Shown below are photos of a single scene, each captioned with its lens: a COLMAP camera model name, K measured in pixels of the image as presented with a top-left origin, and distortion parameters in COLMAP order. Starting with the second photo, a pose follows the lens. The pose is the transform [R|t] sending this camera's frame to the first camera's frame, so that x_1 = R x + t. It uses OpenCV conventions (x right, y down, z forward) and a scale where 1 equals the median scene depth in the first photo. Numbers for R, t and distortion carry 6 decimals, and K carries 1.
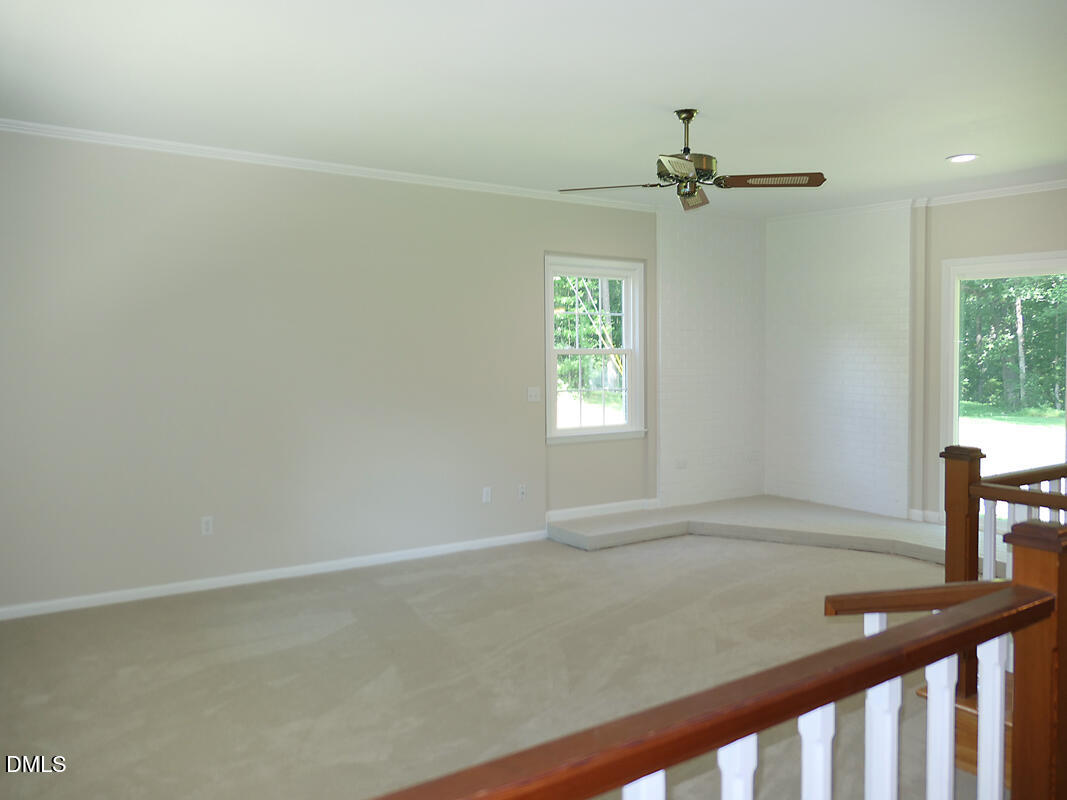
lens RADIAL K [[867.6, 0, 534.3], [0, 867.6, 357.3], [0, 0, 1]] dist [-0.017194, -0.001745]
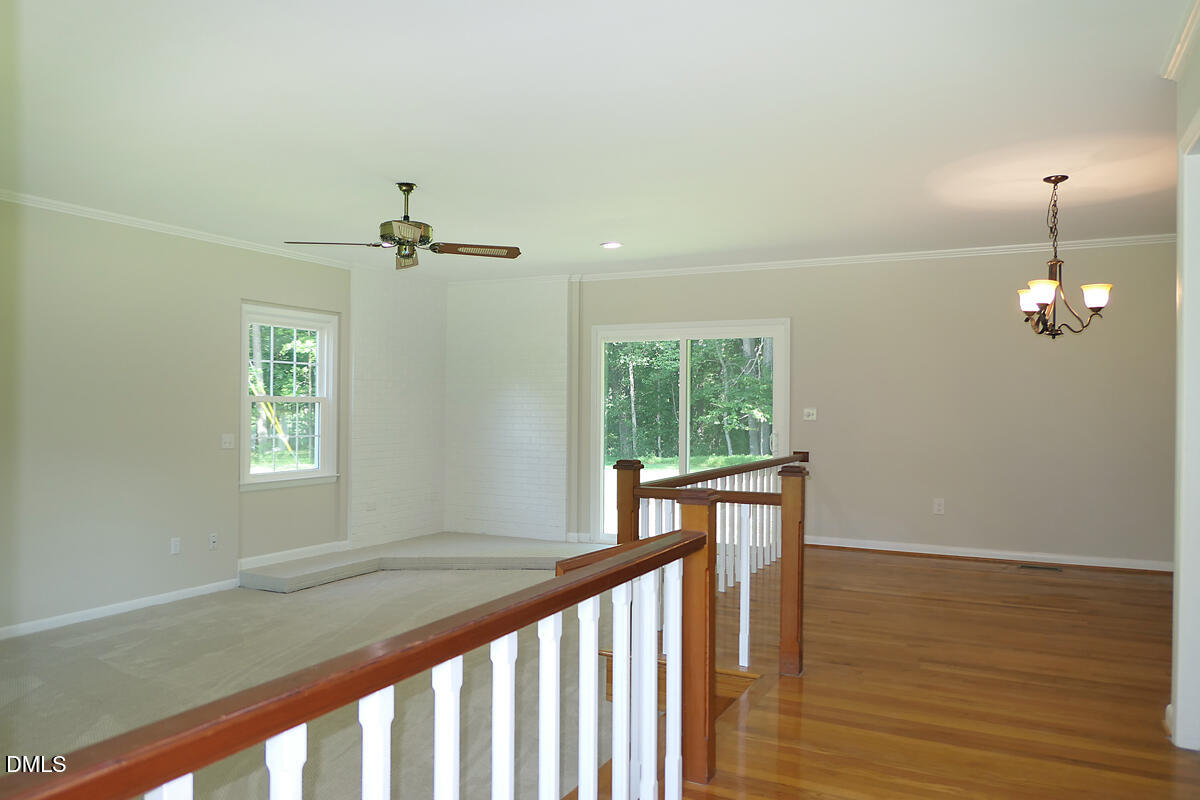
lens RADIAL K [[841.3, 0, 639.6], [0, 841.3, 377.9], [0, 0, 1]] dist [-0.004447, 0.003949]
pose [[0.866263, 0.013883, 0.499396, -0.072659], [0.009345, 0.998989, -0.043982, 0.016718], [-0.499501, 0.042767, 0.865257, -0.073672]]
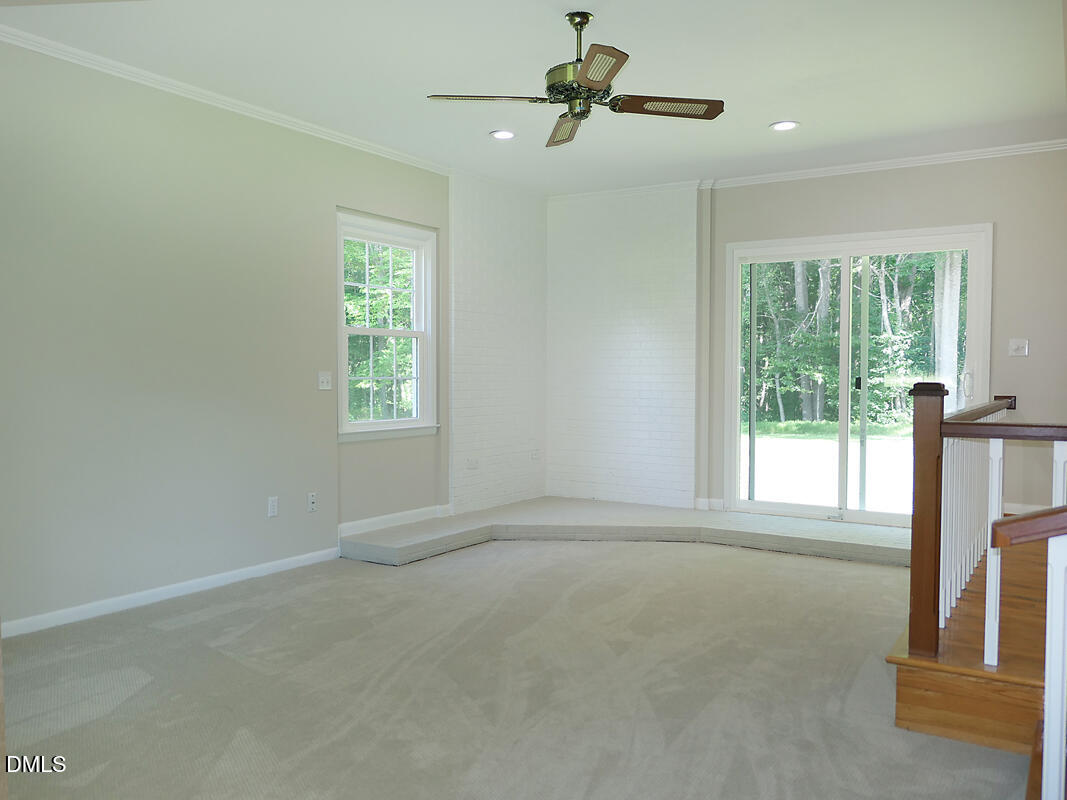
lens RADIAL K [[903.4, 0, 548.1], [0, 903.4, 362.9], [0, 0, 1]] dist [-0.005931, -0.001381]
pose [[0.926665, -0.010577, 0.375740, -0.122807], [0.019932, 0.999580, -0.021020, 0.047910], [-0.375360, 0.026968, 0.926487, 0.132131]]
